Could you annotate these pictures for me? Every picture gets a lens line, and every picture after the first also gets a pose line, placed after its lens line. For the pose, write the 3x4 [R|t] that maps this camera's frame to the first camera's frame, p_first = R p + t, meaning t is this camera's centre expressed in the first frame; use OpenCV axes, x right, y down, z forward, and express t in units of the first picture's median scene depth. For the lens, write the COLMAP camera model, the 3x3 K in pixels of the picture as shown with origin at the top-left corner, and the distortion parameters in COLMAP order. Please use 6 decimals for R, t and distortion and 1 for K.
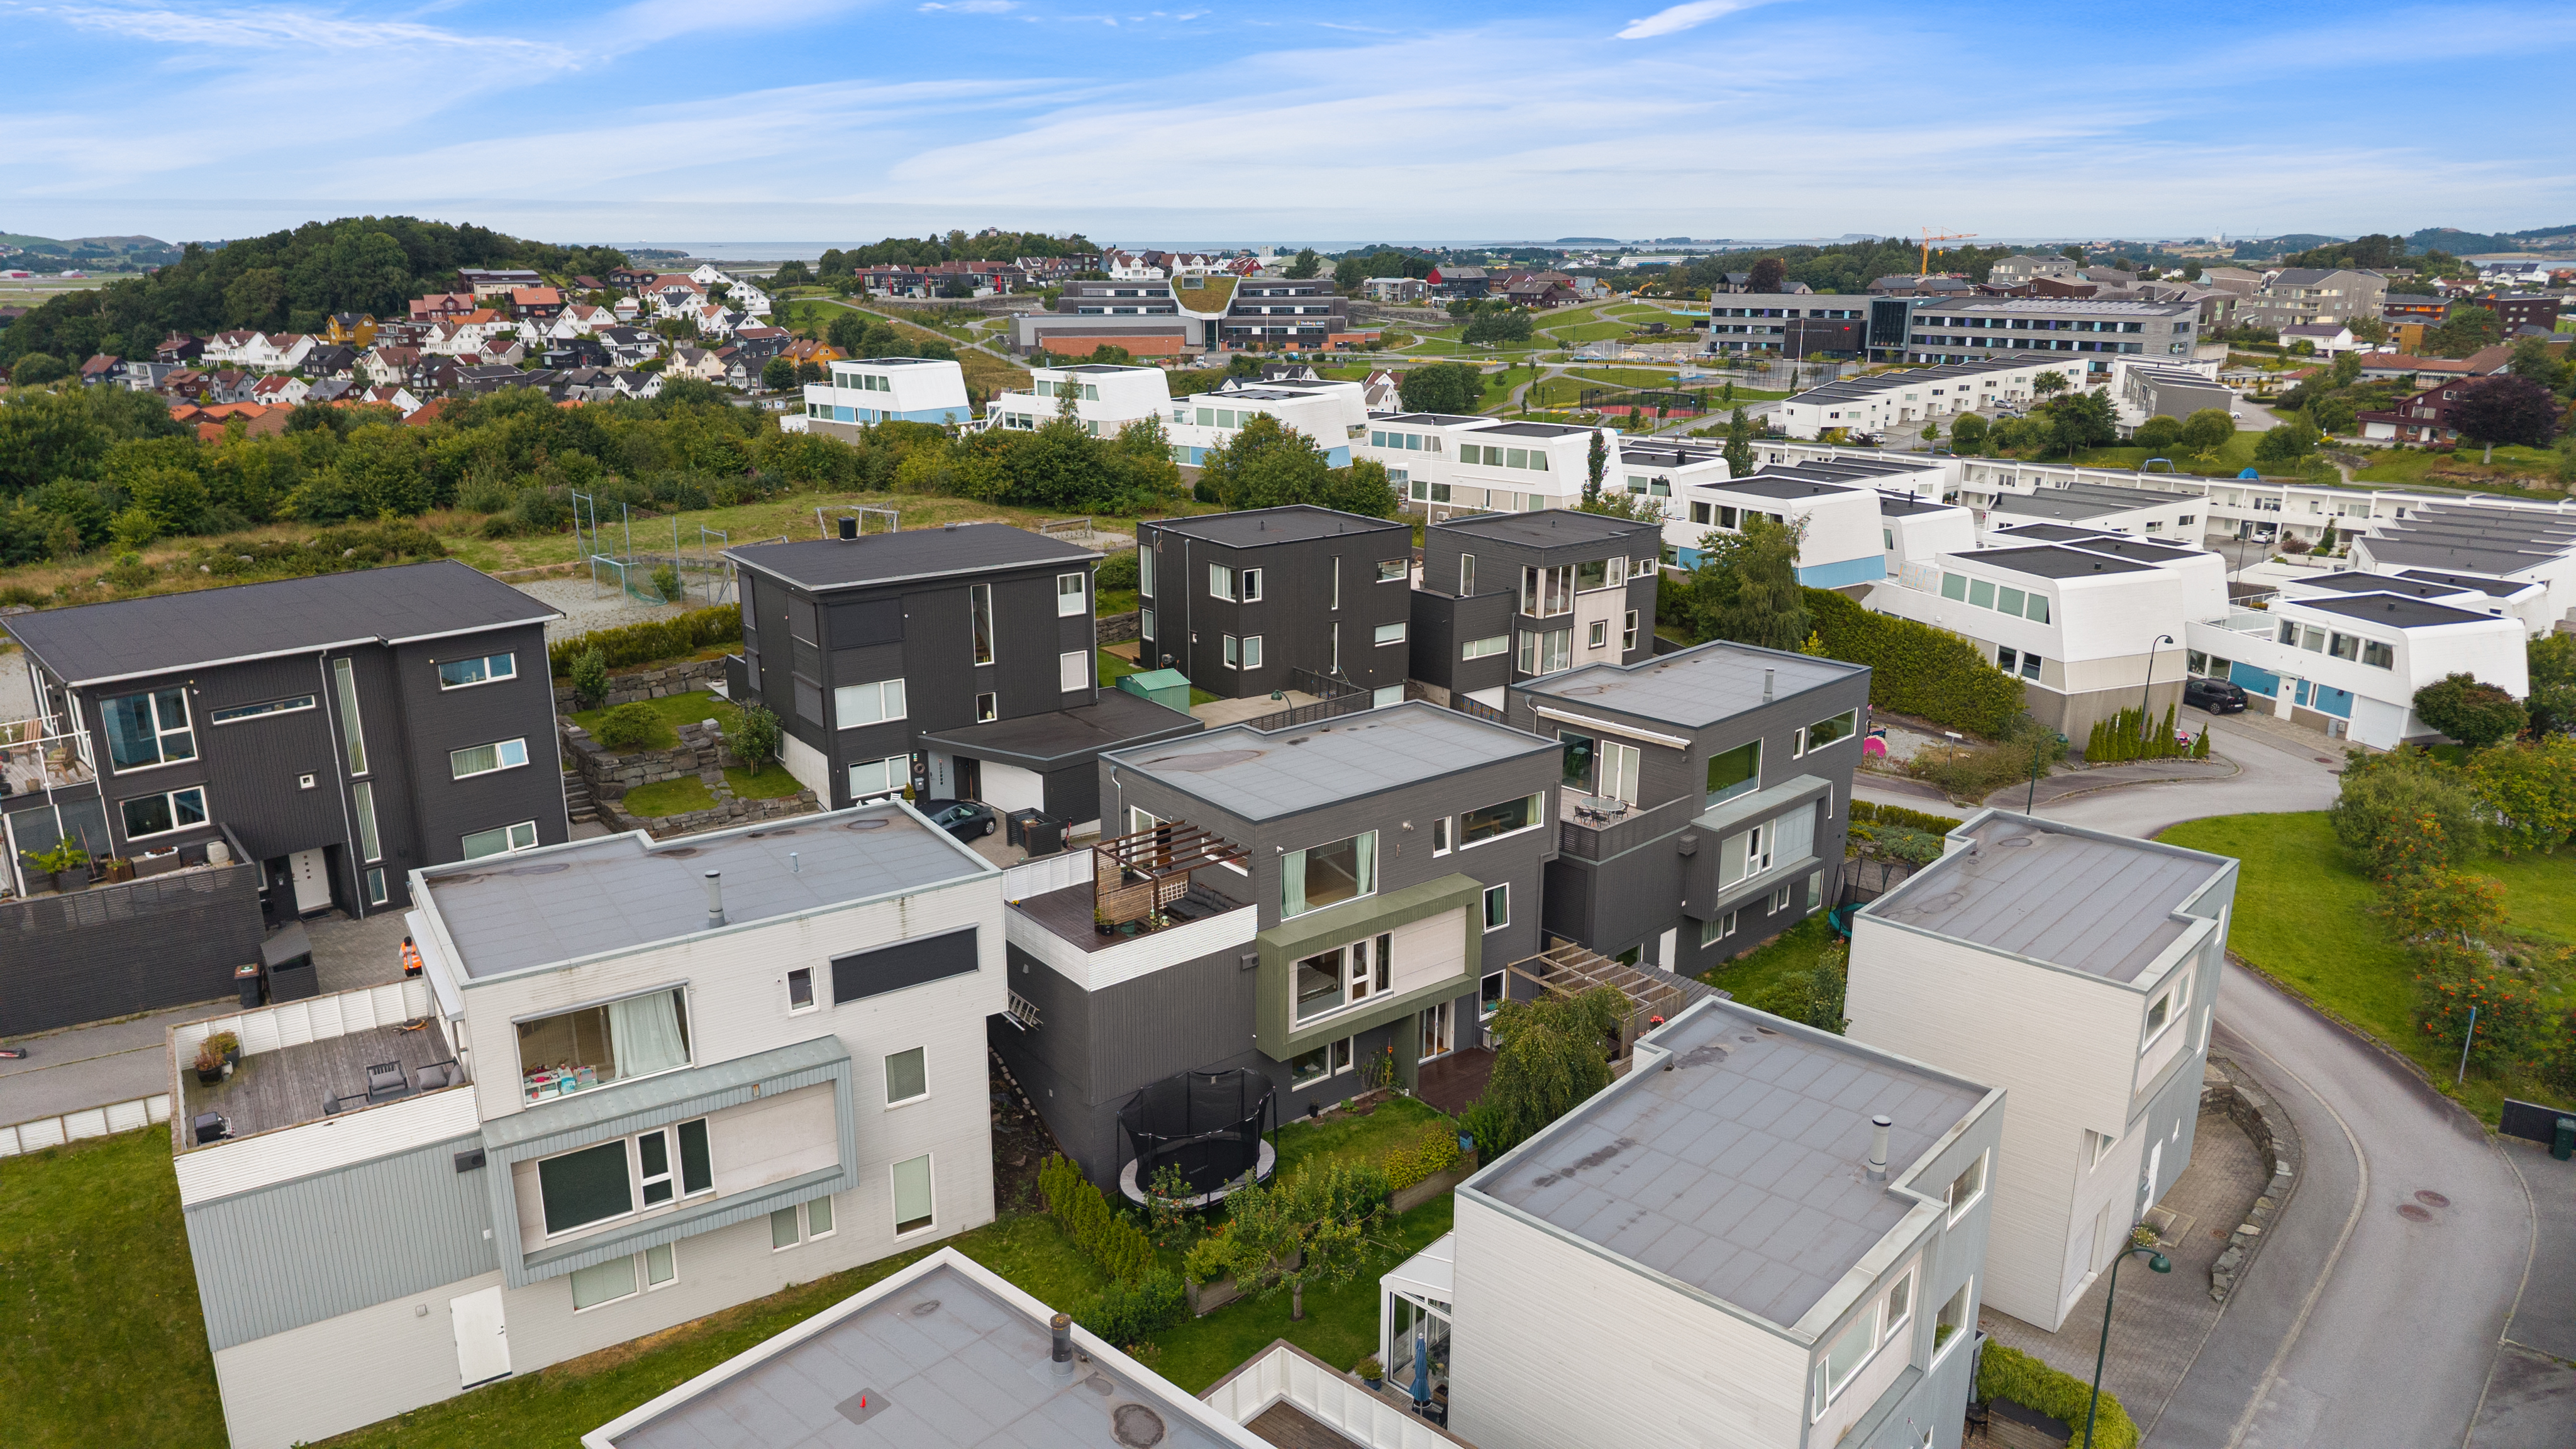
lens RADIAL K [[1707.0, 0, 1288.0], [0, 1707.0, 724.5], [0, 0, 1]] dist [-0.002650, -0.001346]
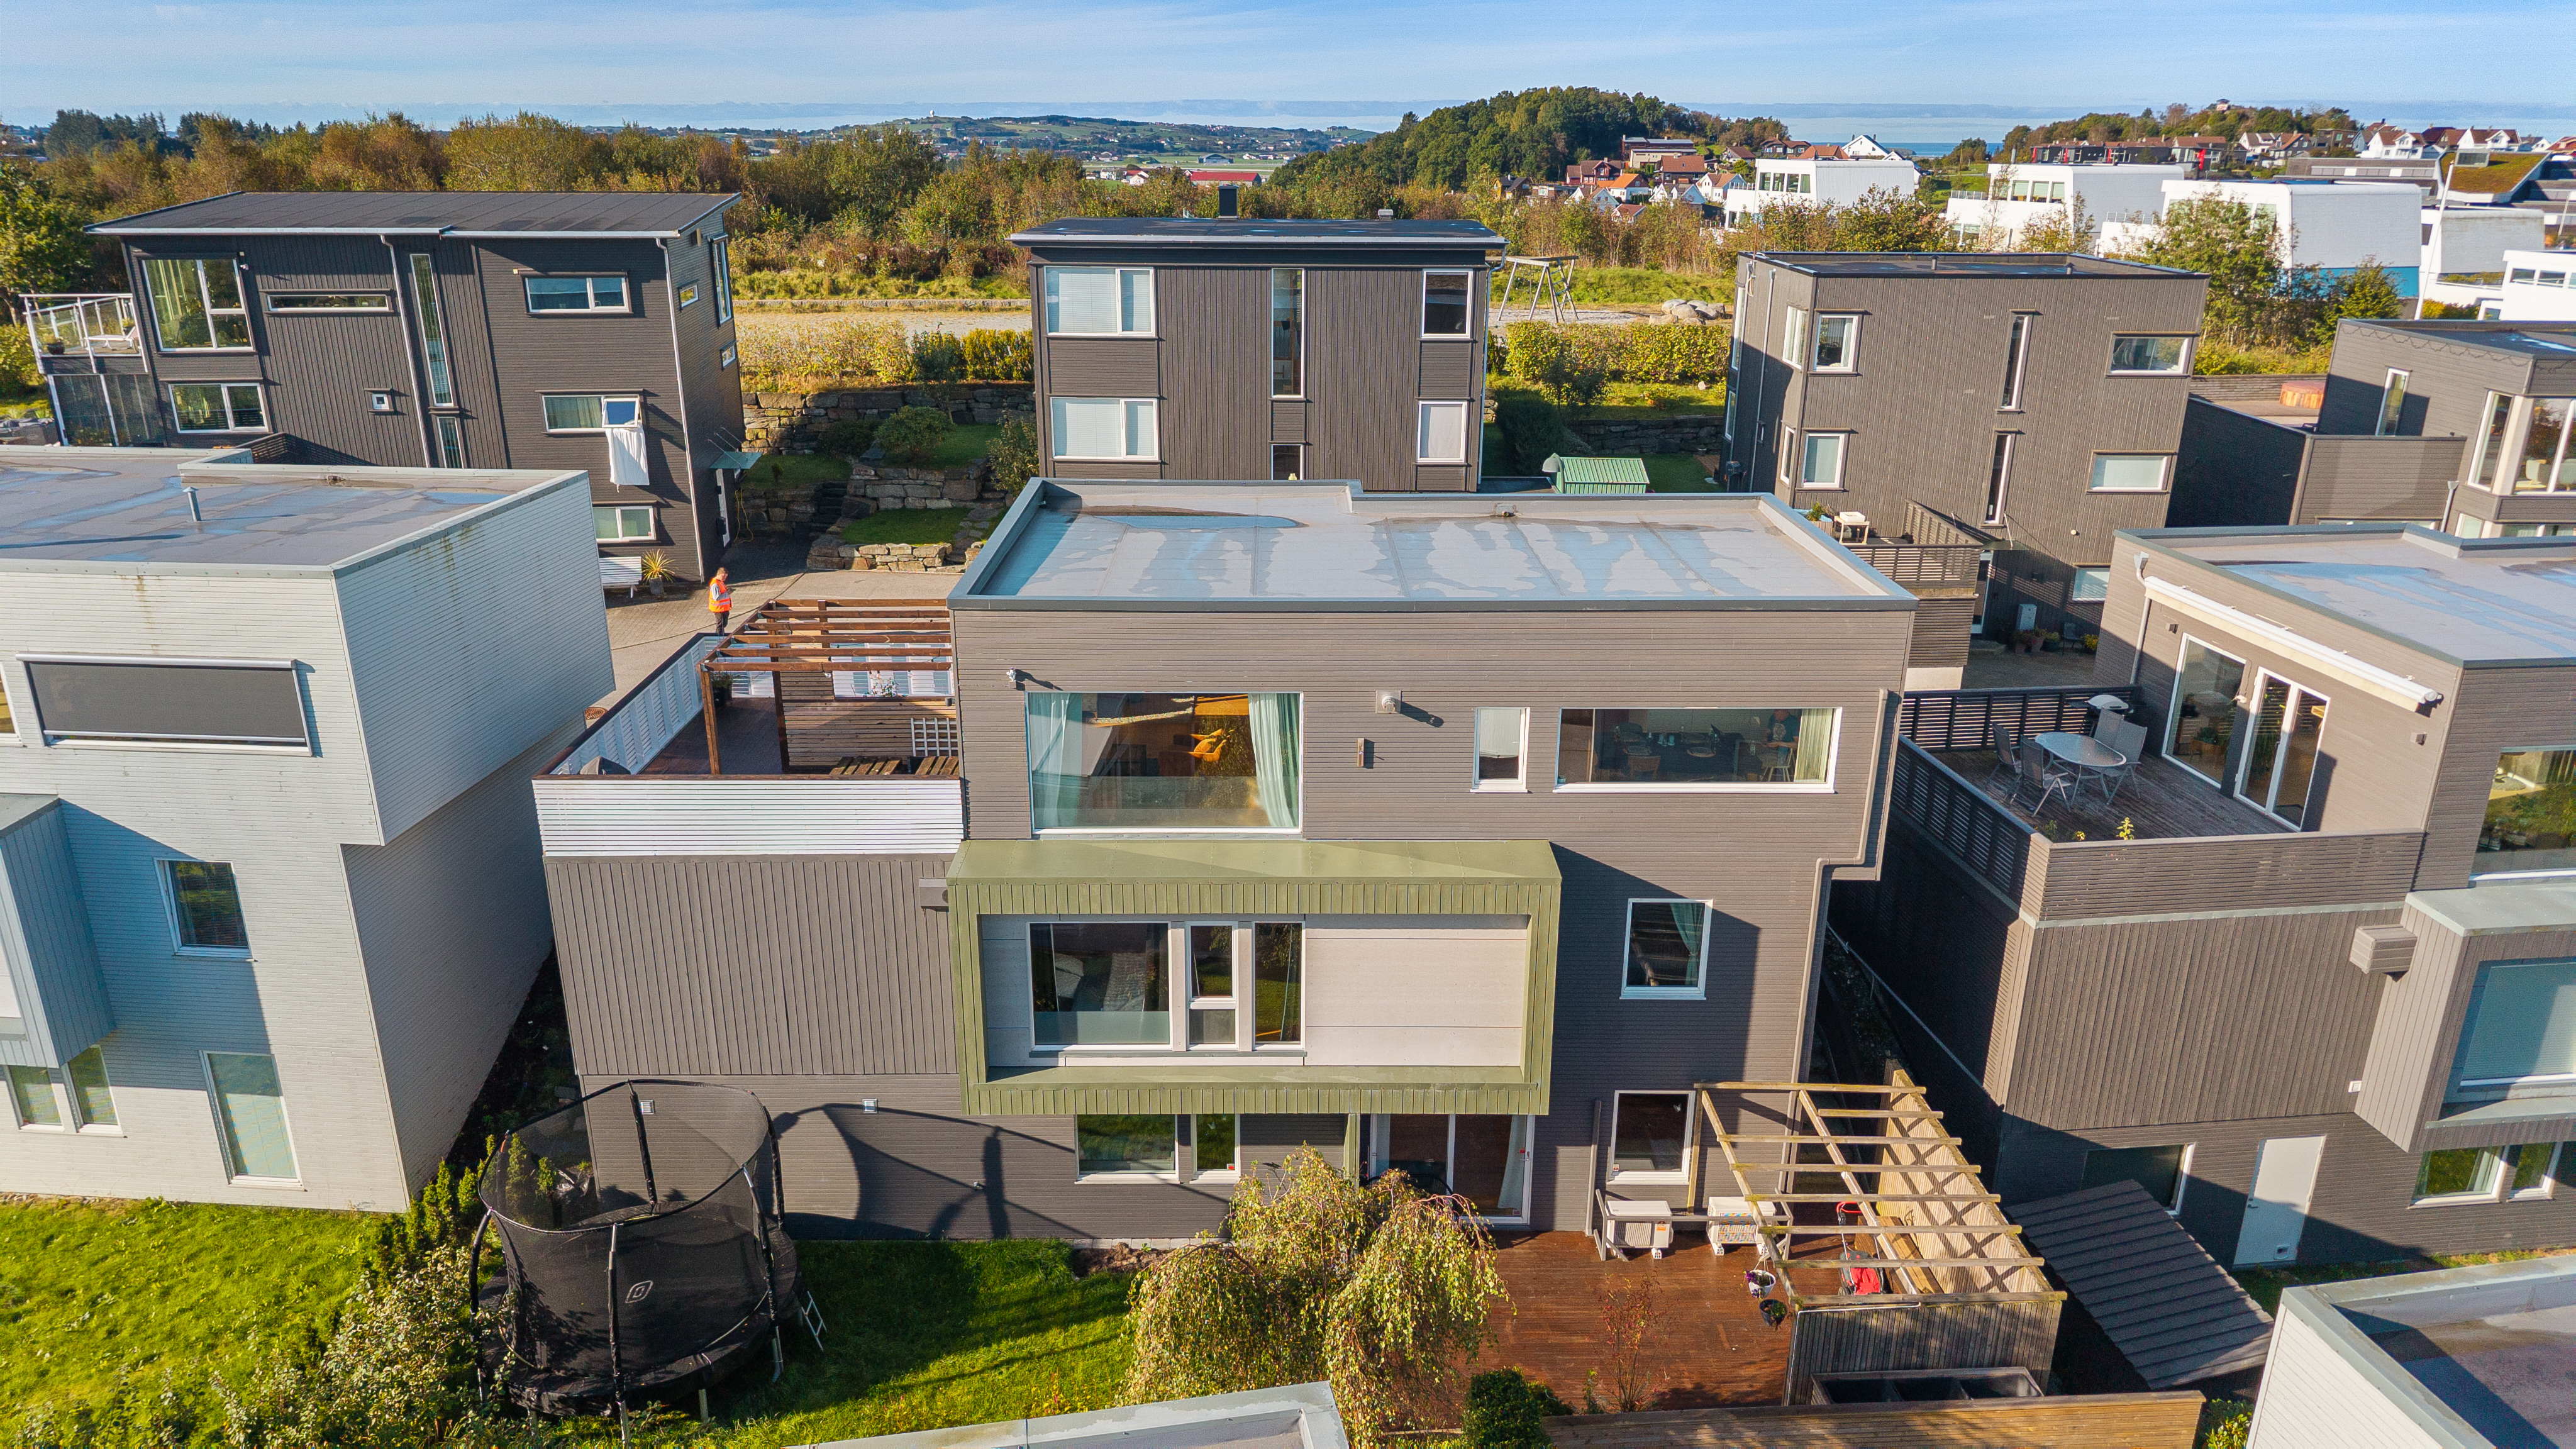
lens RADIAL K [[1707.0, 0, 1288.0], [0, 1707.0, 724.5], [0, 0, 1]] dist [-0.002650, -0.001346]
pose [[0.784062, 0.202316, -0.586783, 0.154071], [-0.171821, 0.979187, 0.108025, 0.011448], [0.596426, 0.016124, 0.802506, 0.318085]]
